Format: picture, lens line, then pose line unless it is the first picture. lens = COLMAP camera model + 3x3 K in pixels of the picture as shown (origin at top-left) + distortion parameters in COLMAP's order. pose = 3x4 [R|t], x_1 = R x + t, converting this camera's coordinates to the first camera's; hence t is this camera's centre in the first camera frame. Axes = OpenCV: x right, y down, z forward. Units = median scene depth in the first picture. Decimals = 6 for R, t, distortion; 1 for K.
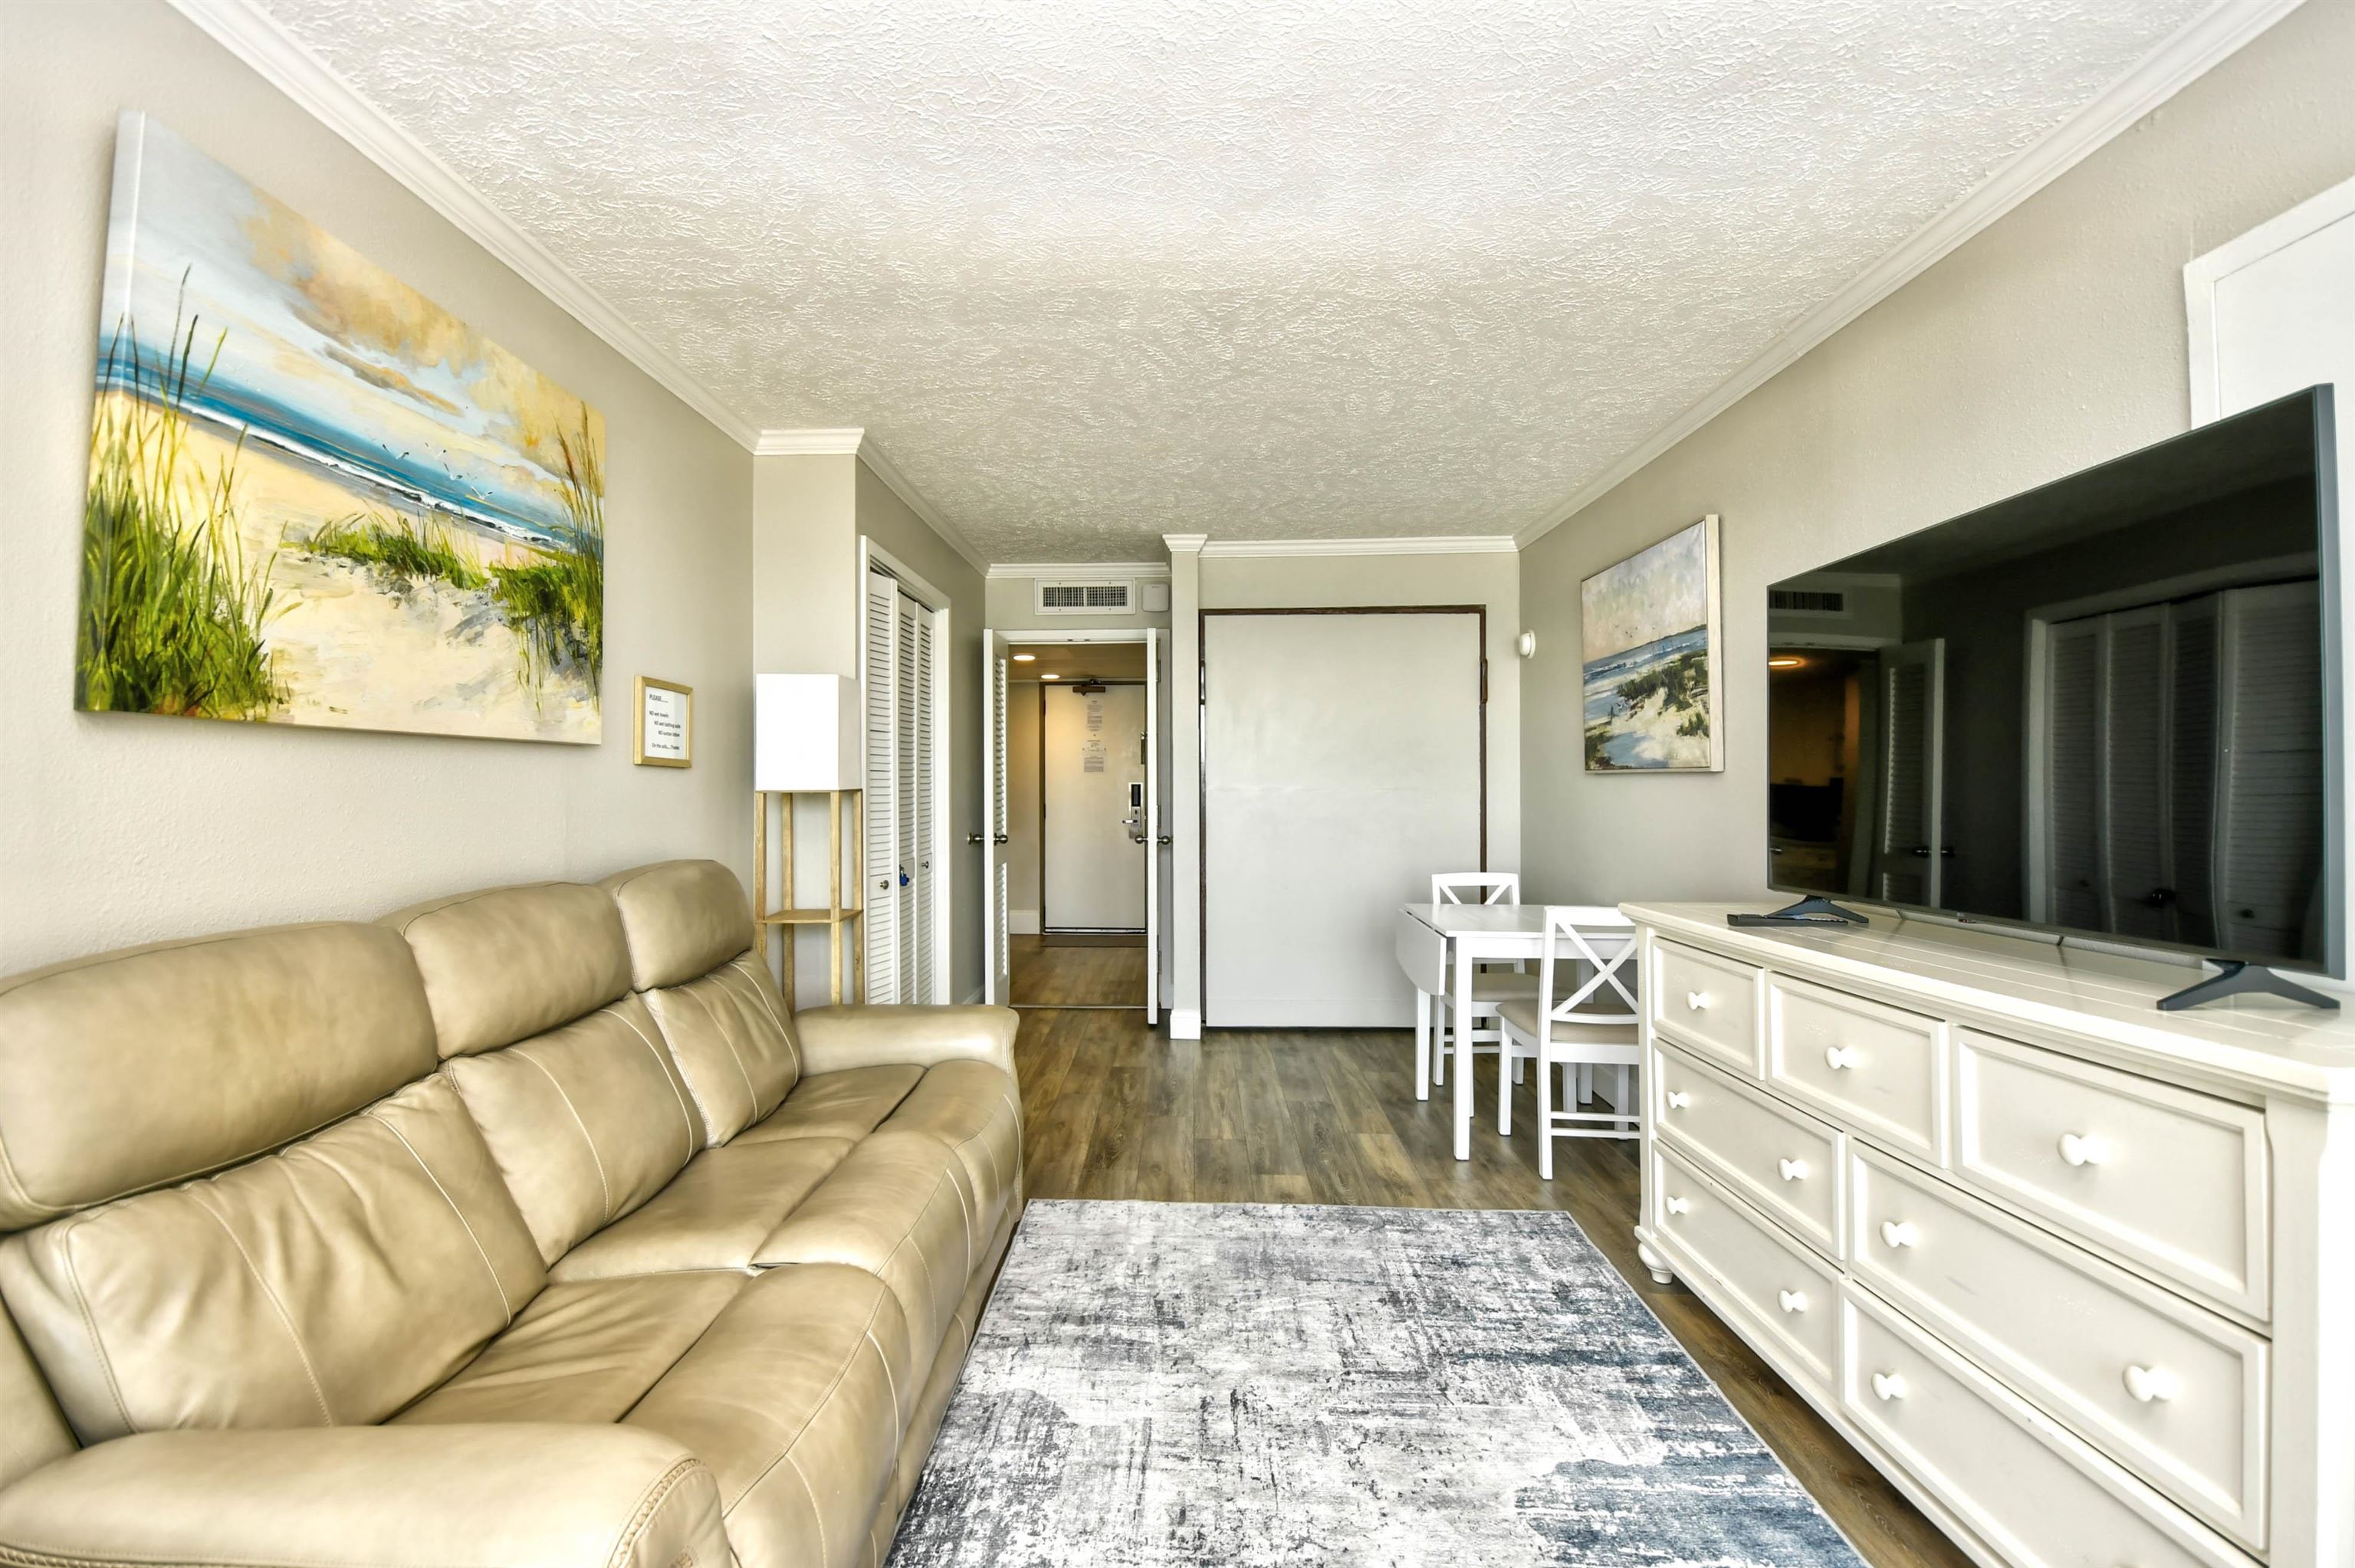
lens RADIAL K [[1047.7, 0, 1138.1], [0, 1047.7, 784.2], [0, 0, 1]] dist [0.001138, -0.025865]
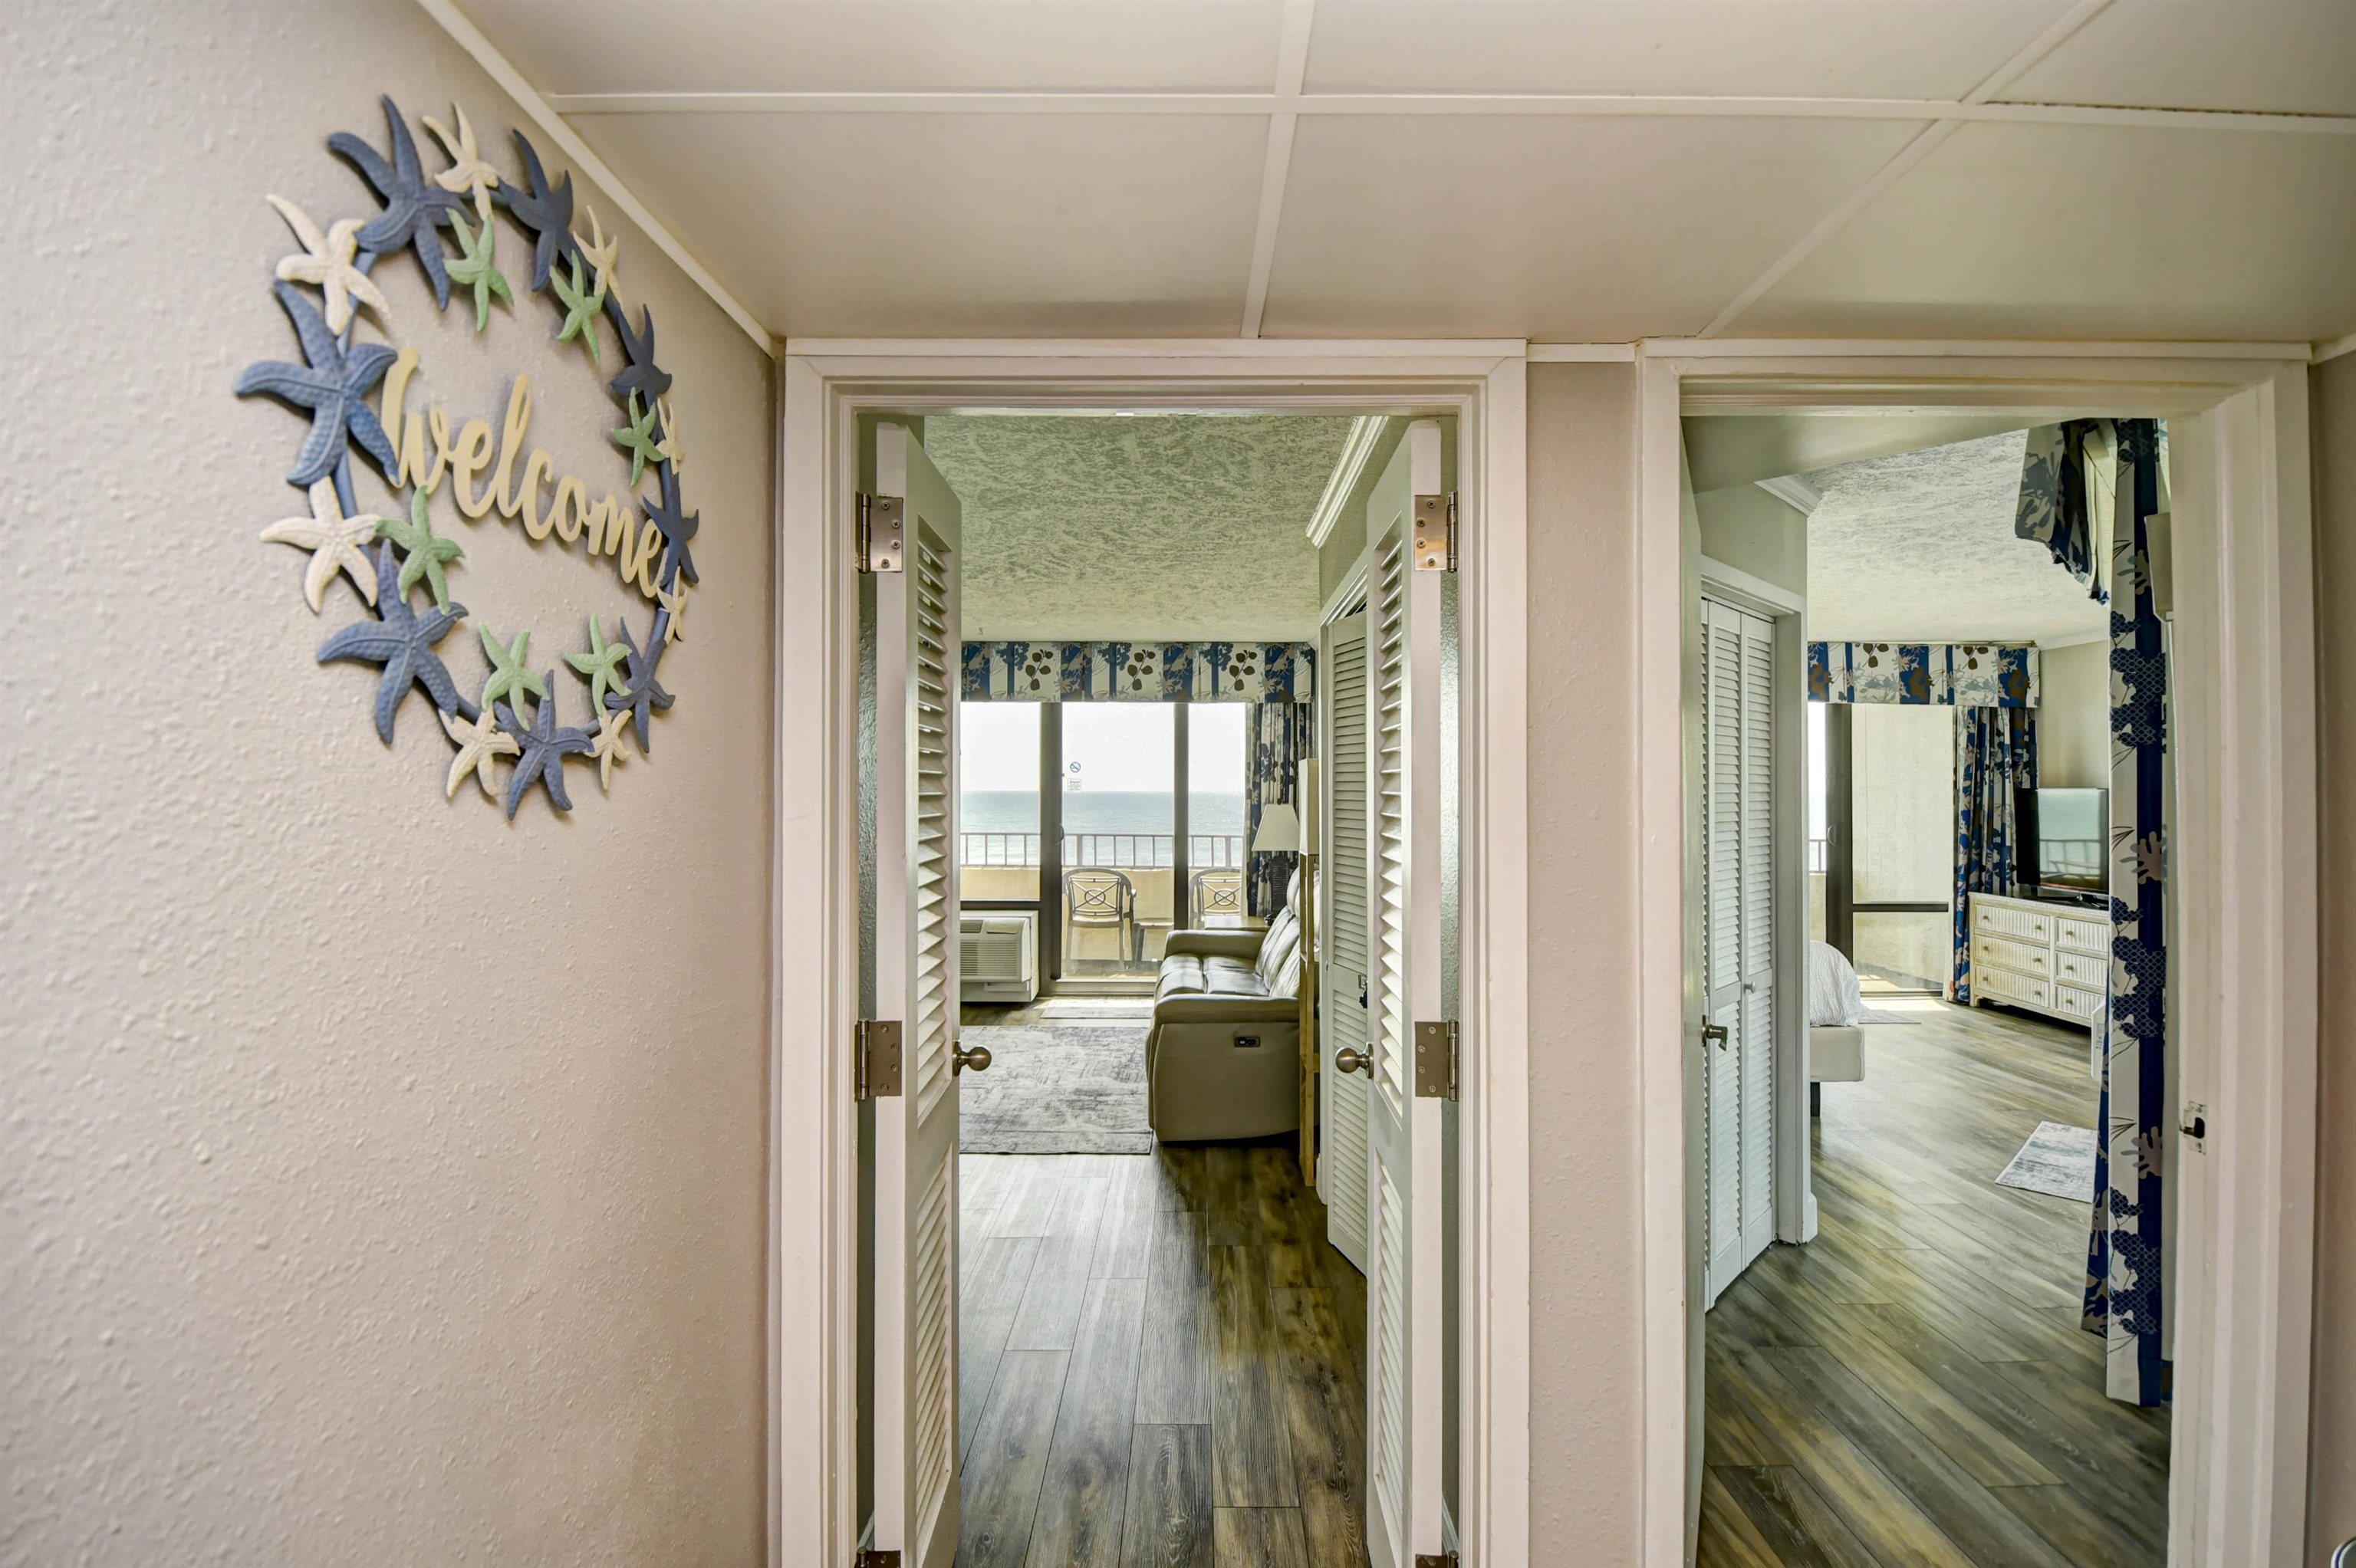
lens RADIAL K [[1023.4, 0, 1178.0], [0, 1023.4, 784.0], [0, 0, 1]] dist [0.000208, -0.014279]
pose [[-0.999416, 0.001947, -0.034129, -0.133997], [0.002170, 0.999977, -0.006490, -0.095317], [0.034116, -0.006560, -0.999396, 3.241964]]
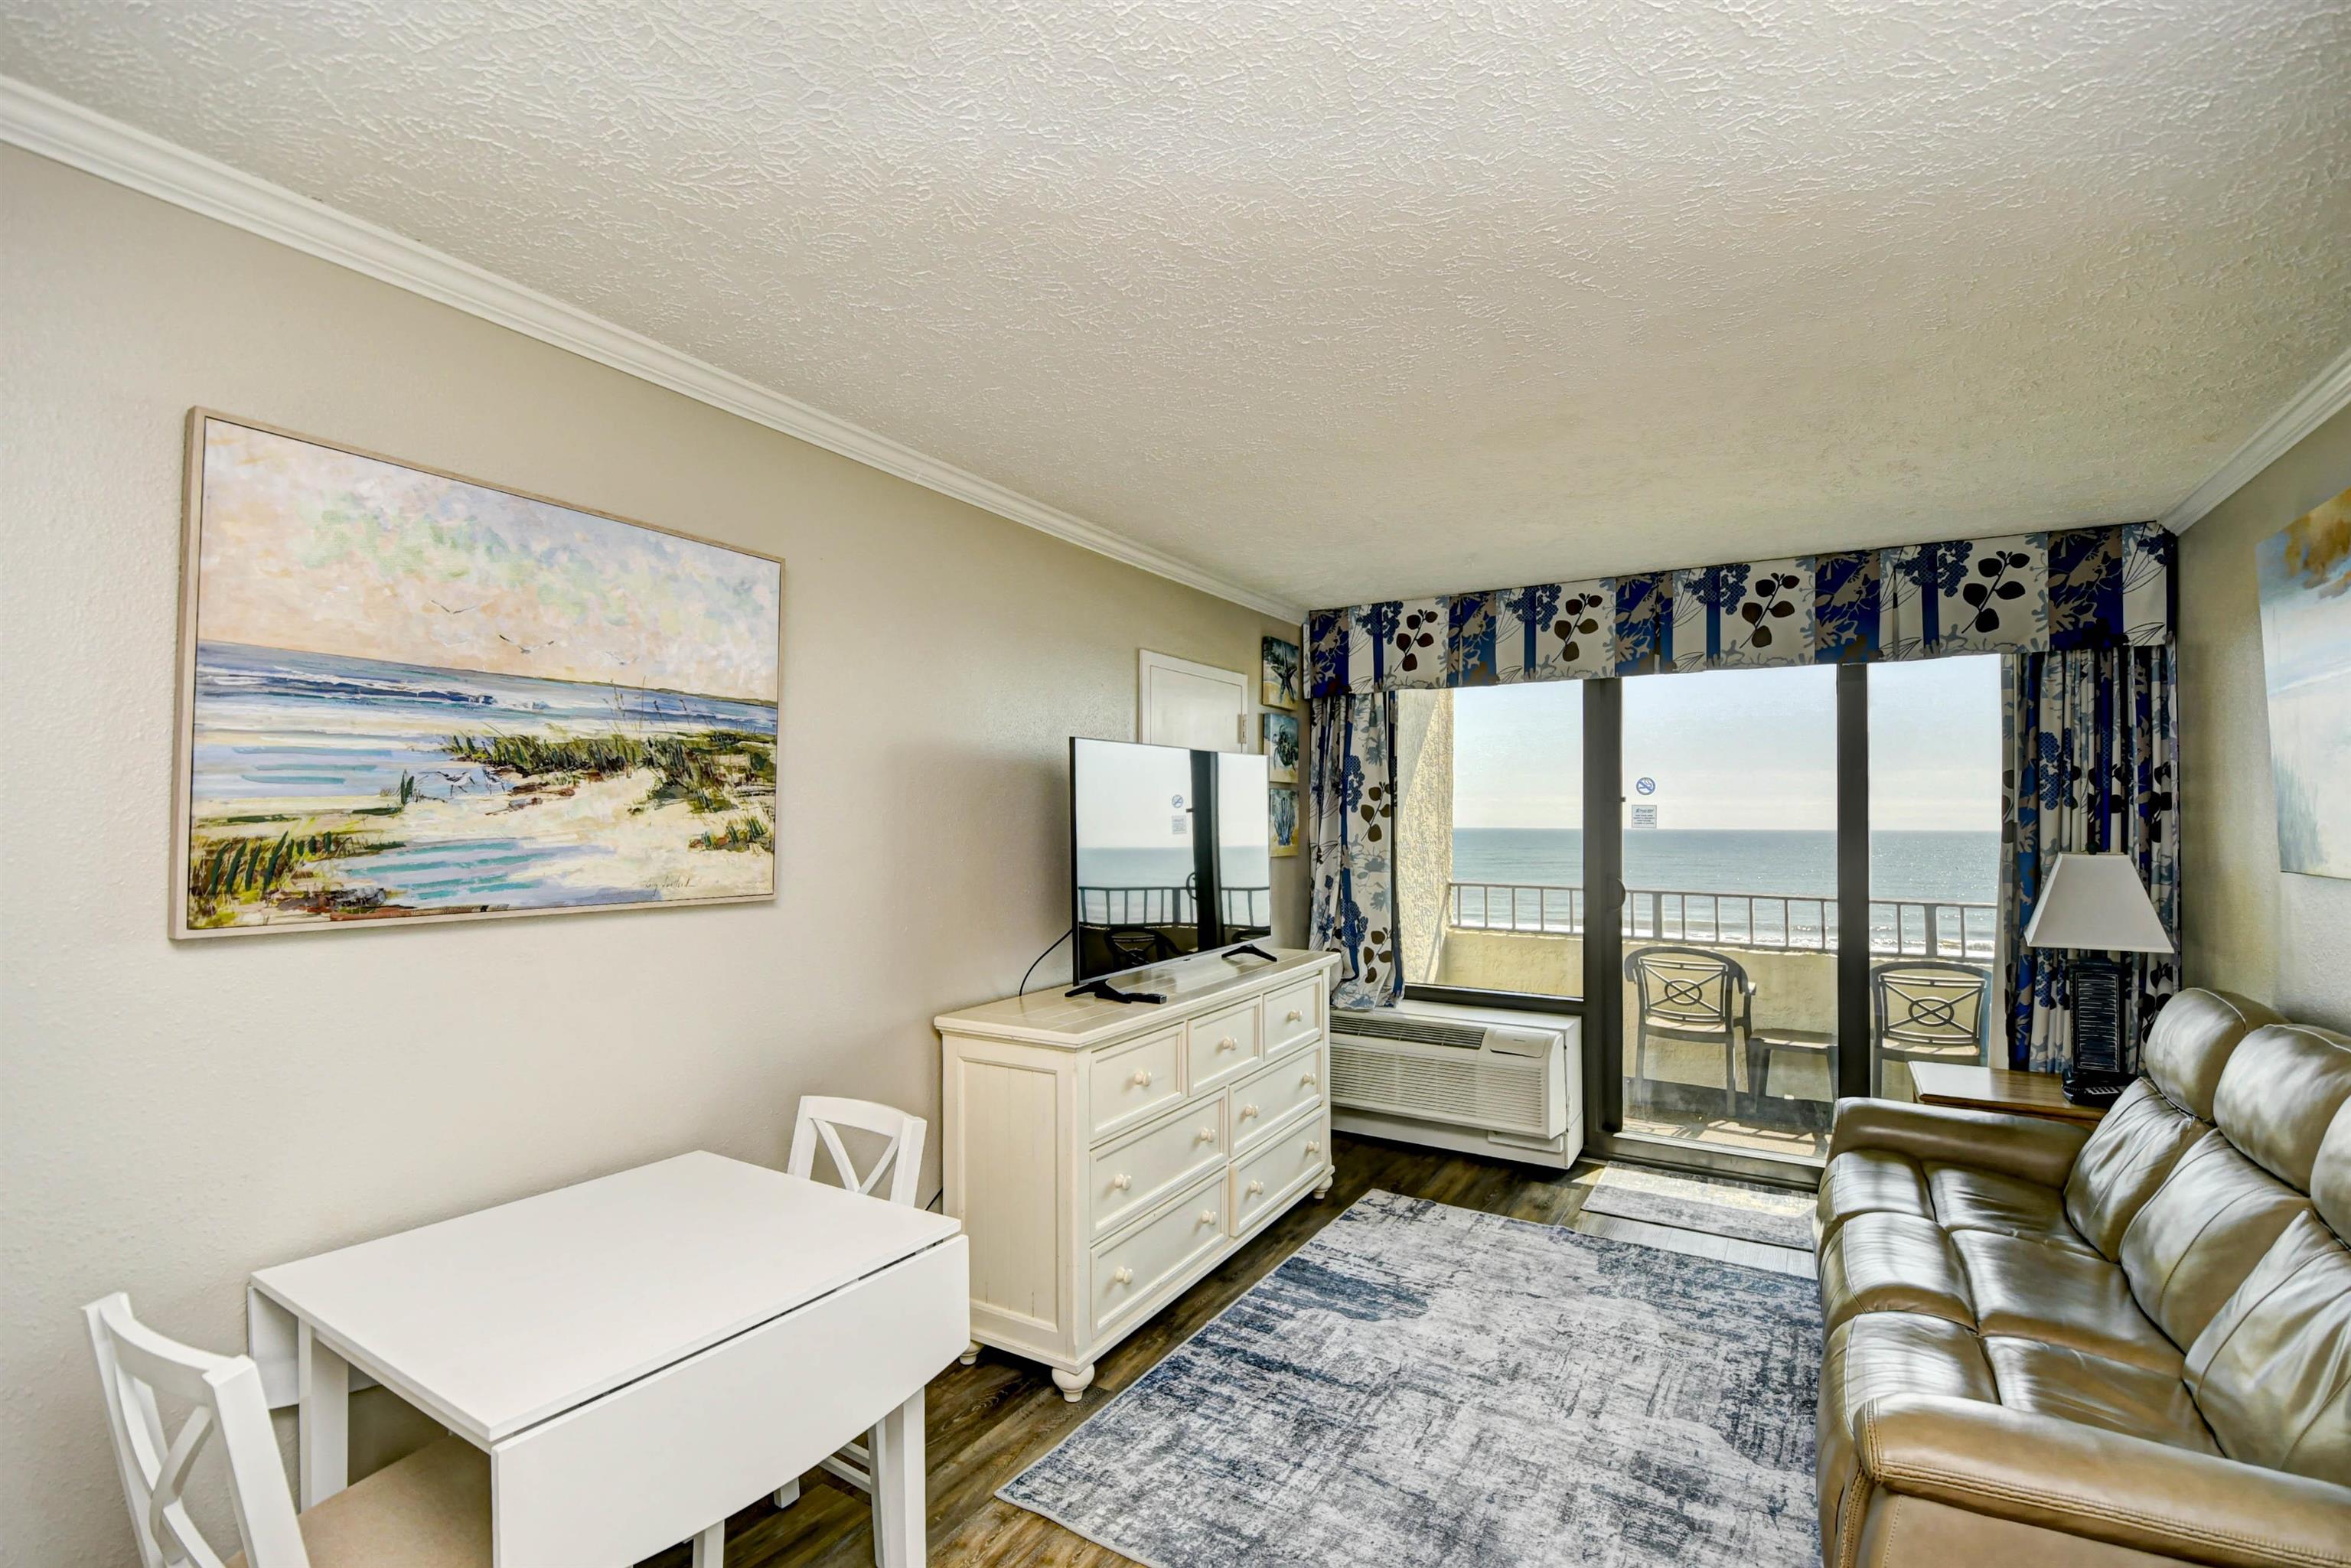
lens RADIAL K [[1038.8, 0, 1182.0], [0, 1038.8, 803.6], [0, 0, 1]] dist [0.020609, -0.028362]
pose [[-0.879114, 0.009023, 0.476527, -0.092509], [-0.000820, 0.999791, -0.020445, -0.094832], [-0.476611, -0.018364, -0.878922, 2.178138]]
